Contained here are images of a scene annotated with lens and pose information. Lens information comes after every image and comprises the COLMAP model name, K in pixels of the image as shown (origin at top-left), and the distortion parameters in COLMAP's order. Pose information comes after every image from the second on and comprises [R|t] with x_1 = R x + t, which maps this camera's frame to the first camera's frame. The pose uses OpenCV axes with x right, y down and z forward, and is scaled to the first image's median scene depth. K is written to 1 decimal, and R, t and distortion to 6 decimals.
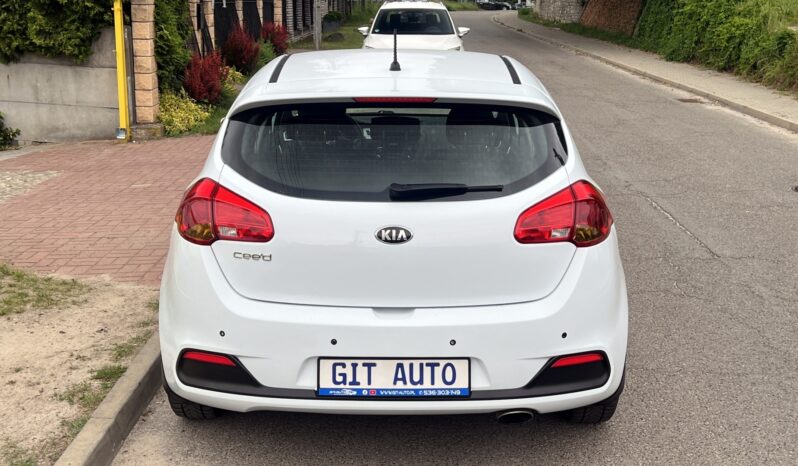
lens RADIAL K [[1000.4, 0, 398.6], [0, 1000.4, 230.3], [0, 0, 1]] dist [0.082892, 0.000000]
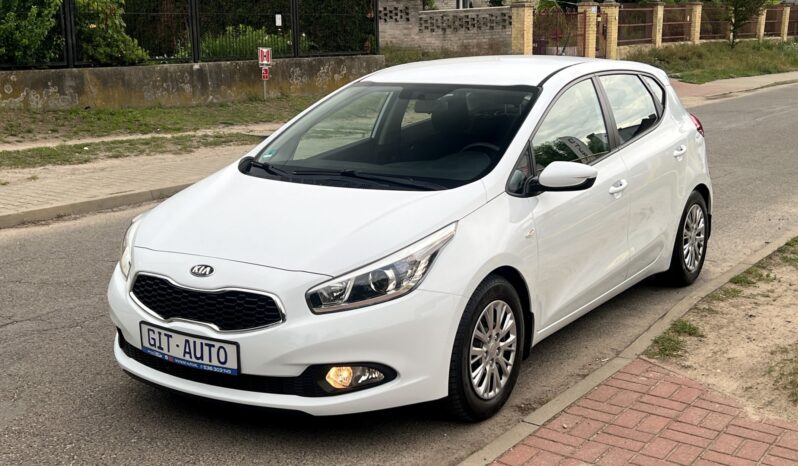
lens RADIAL K [[1033.3, 0, 392.3], [0, 1033.3, 231.0], [0, 0, 1]] dist [0.085638, 0.000000]
pose [[-0.834094, -0.101501, 0.542203, -0.832392], [0.135787, 0.914900, 0.380157, -0.676460], [-0.534648, 0.390711, -0.749331, 2.926773]]
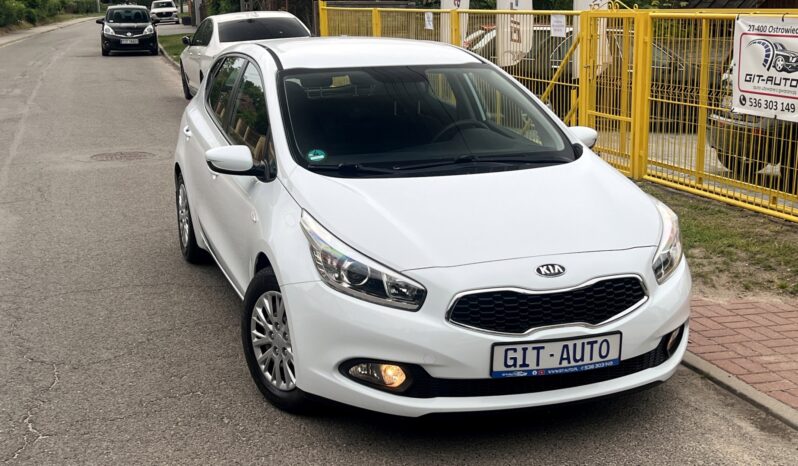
lens RADIAL K [[1033.3, 0, 399.6], [0, 1033.3, 238.8], [0, 0, 1]] dist [0.085638, 0.000000]
pose [[-0.946309, 0.079116, -0.313432, 0.486402], [-0.068518, 0.898468, 0.433660, -0.709568], [0.315918, 0.431852, -0.844807, 3.036188]]
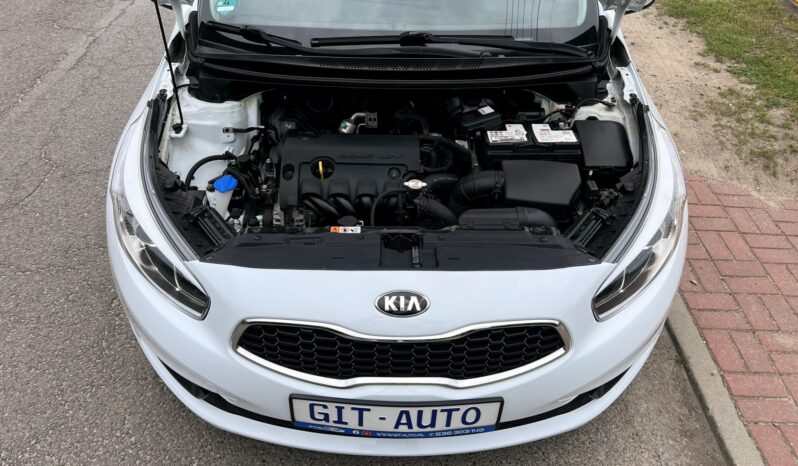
lens RADIAL K [[629.5, 0, 396.0], [0, 629.5, 236.8], [0, 0, 1]] dist [0.053414, -0.067200]
pose [[-0.999869, -0.010732, -0.012130, 0.000309], [-0.016171, 0.619499, 0.784831, -0.573152], [-0.000908, 0.784924, -0.619592, 2.397018]]
